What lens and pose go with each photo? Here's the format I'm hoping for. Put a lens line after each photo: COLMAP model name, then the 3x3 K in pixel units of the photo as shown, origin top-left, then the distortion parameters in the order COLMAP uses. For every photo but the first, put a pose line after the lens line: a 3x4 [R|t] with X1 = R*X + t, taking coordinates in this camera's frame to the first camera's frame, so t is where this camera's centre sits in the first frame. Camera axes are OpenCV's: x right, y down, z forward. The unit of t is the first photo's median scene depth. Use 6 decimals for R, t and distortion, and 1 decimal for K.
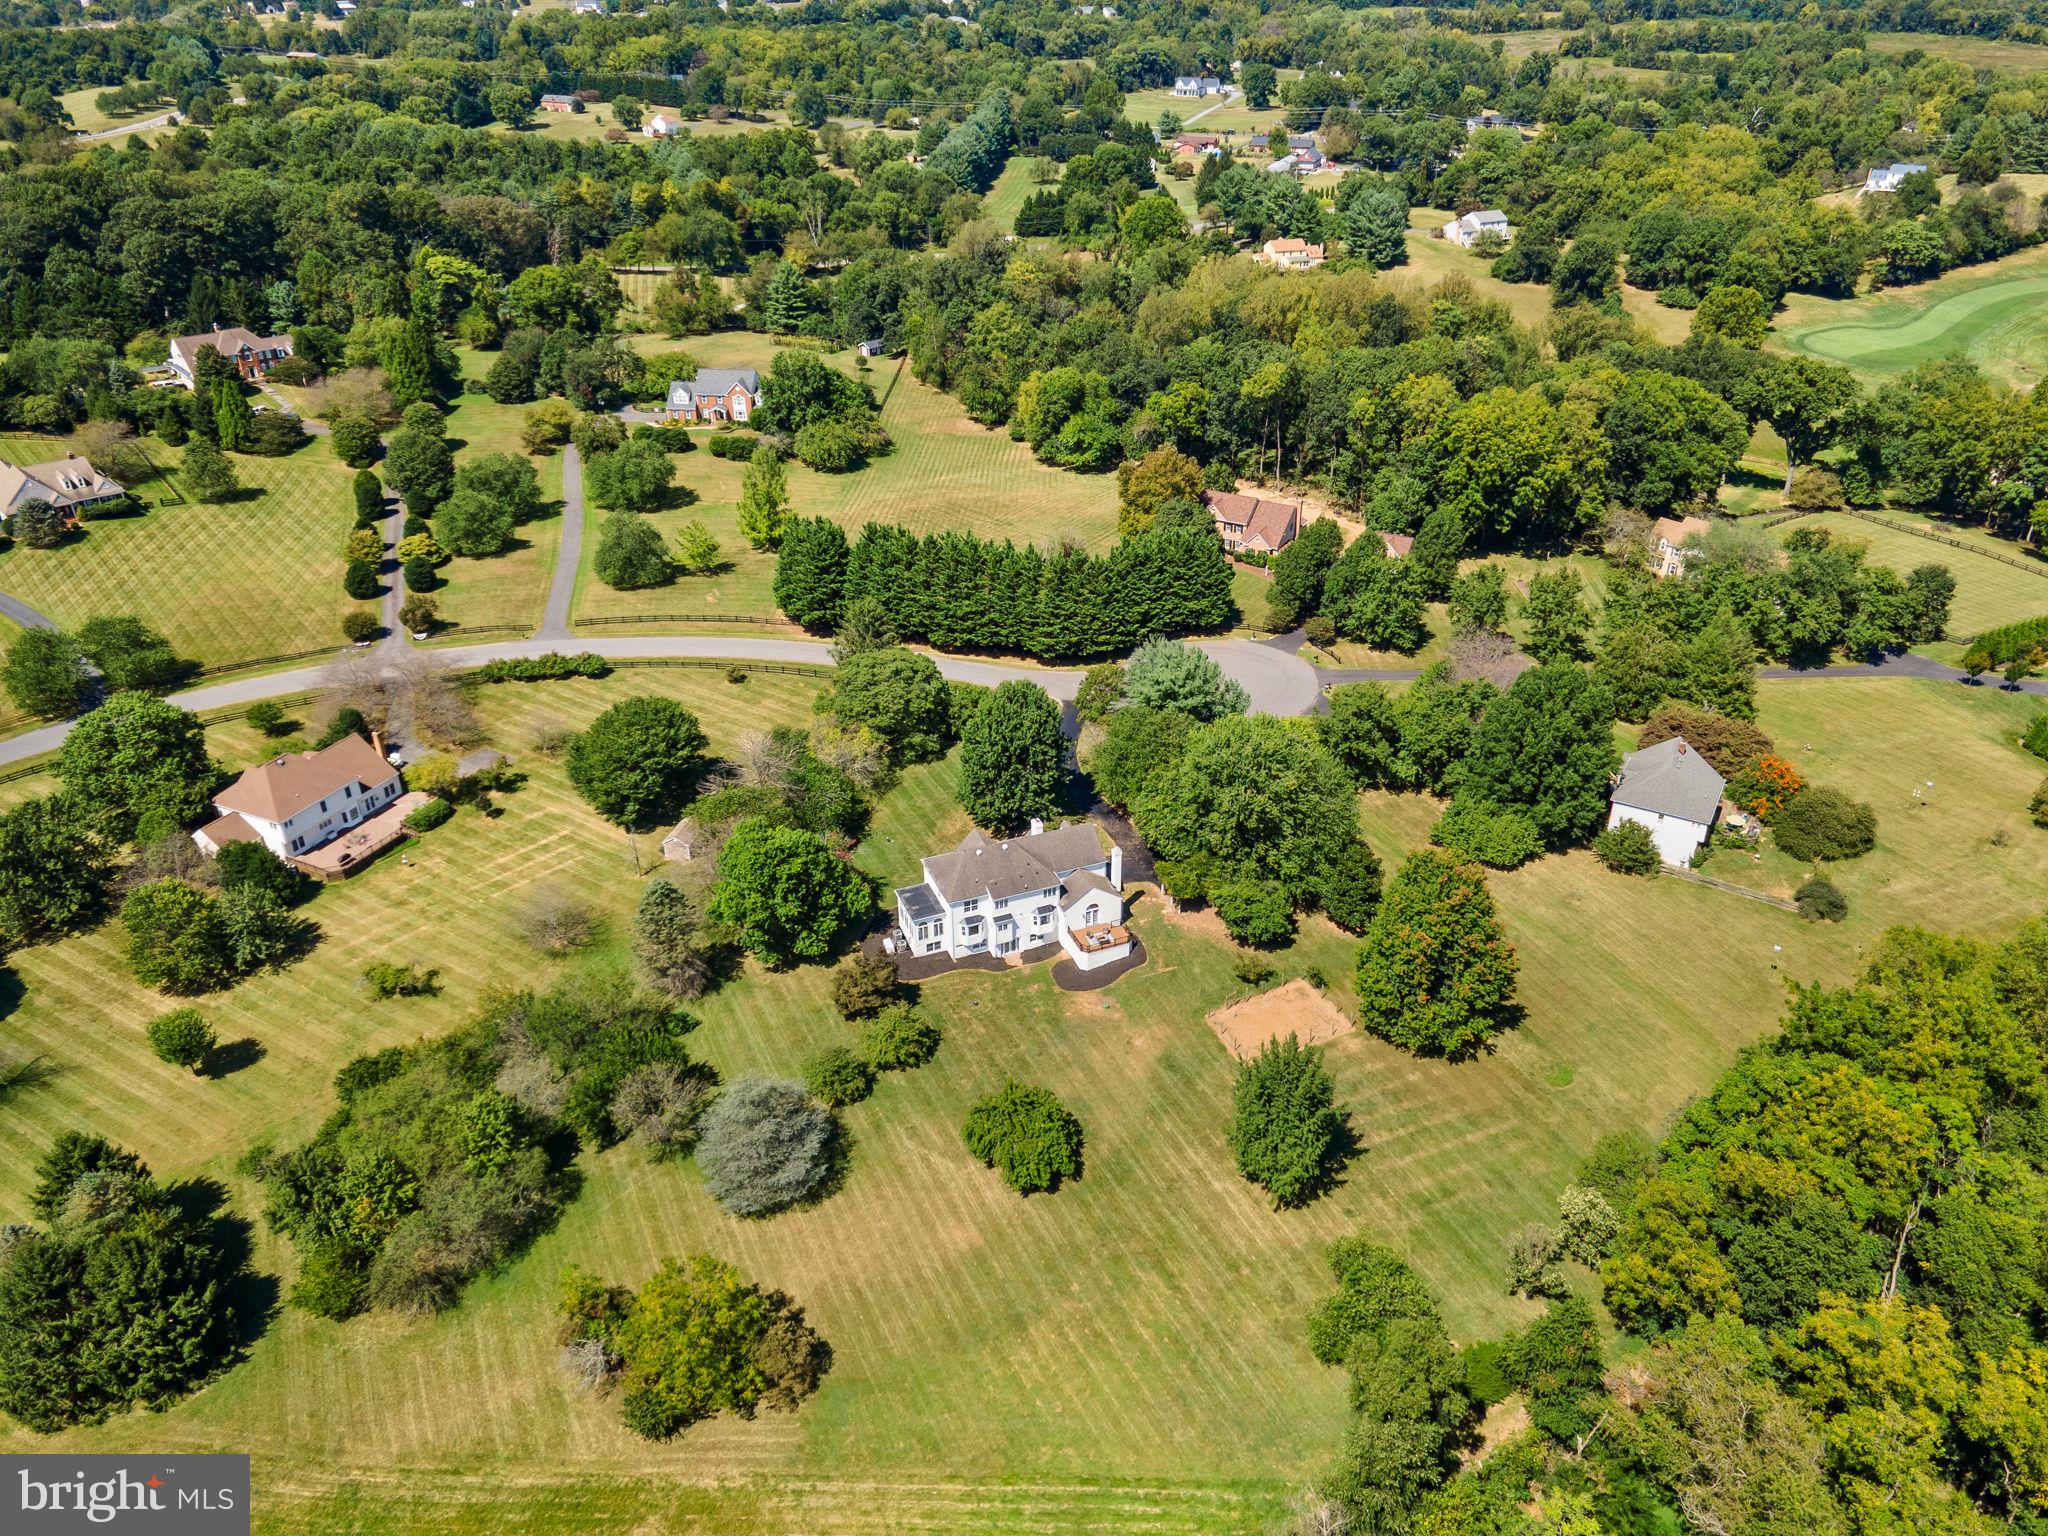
lens RADIAL K [[1485.0, 0, 1039.8], [0, 1485.0, 752.0], [0, 0, 1]] dist [0.039935, 0.026643]
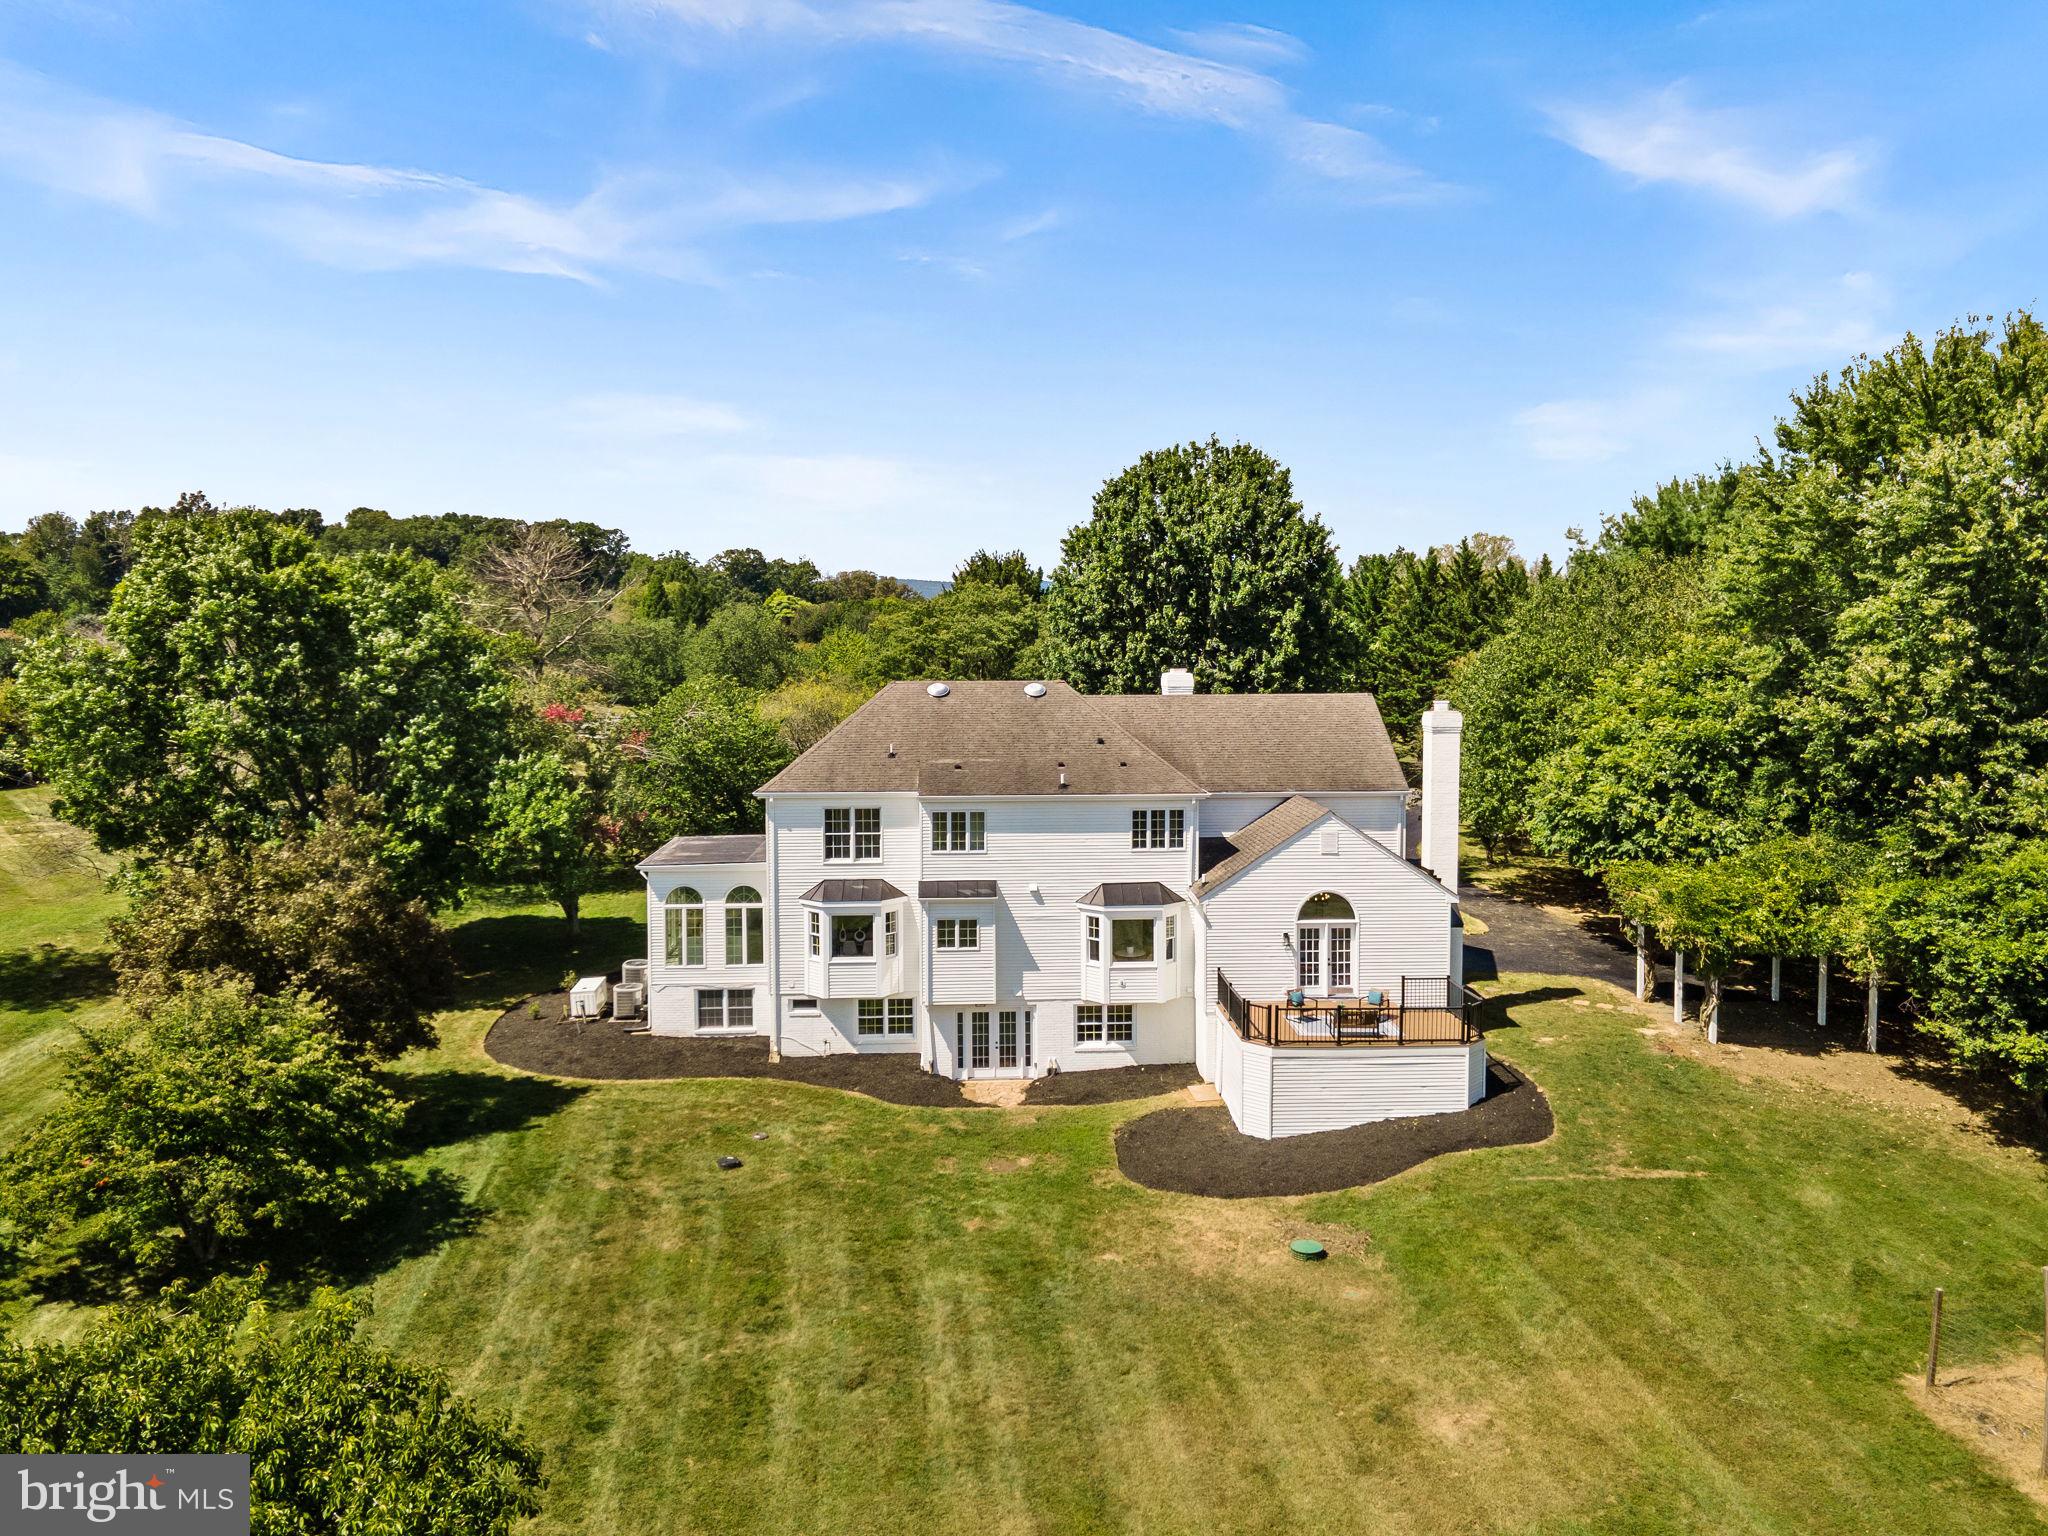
lens RADIAL K [[1485.0, 0, 1032.8], [0, 1485.0, 763.4], [0, 0, 1]] dist [0.039935, 0.026643]
pose [[0.945967, 0.030661, -0.322810, 0.047917], [-0.163349, 0.905036, -0.392718, 0.131135], [0.280113, 0.424229, 0.861142, 0.529633]]
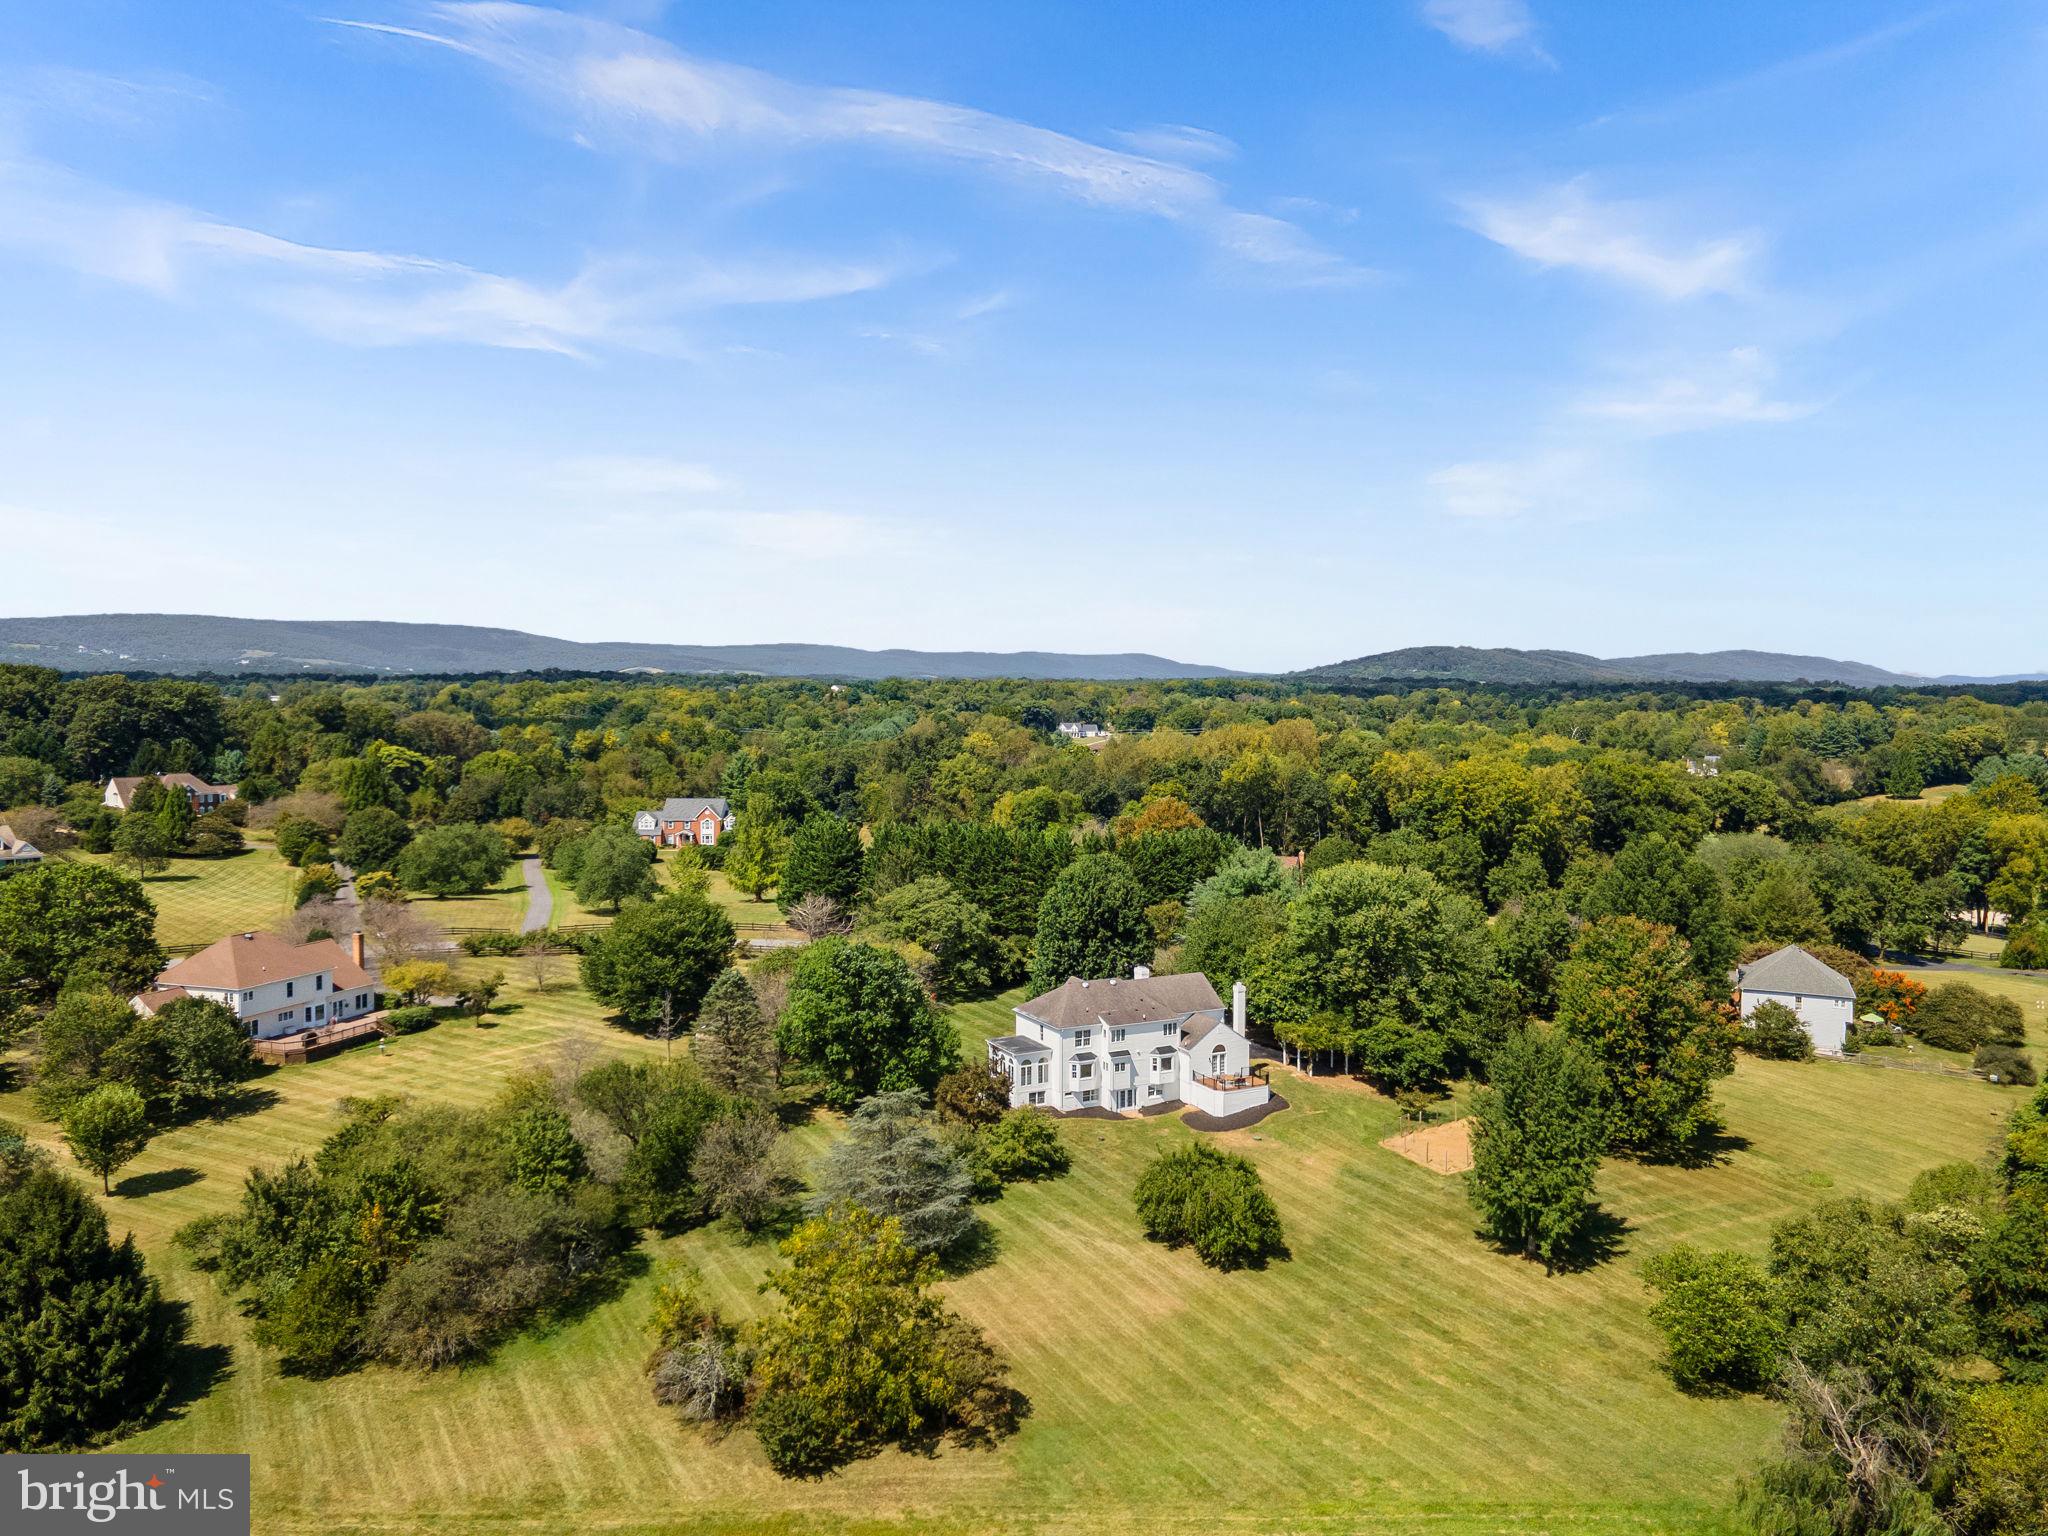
lens RADIAL K [[1485.0, 0, 1037.7], [0, 1485.0, 749.9], [0, 0, 1]] dist [0.039935, 0.026643]
pose [[0.995409, 0.005002, 0.095578, -0.105670], [0.038864, 0.891470, -0.451410, 0.232917], [-0.087463, 0.453052, 0.887183, 0.116166]]
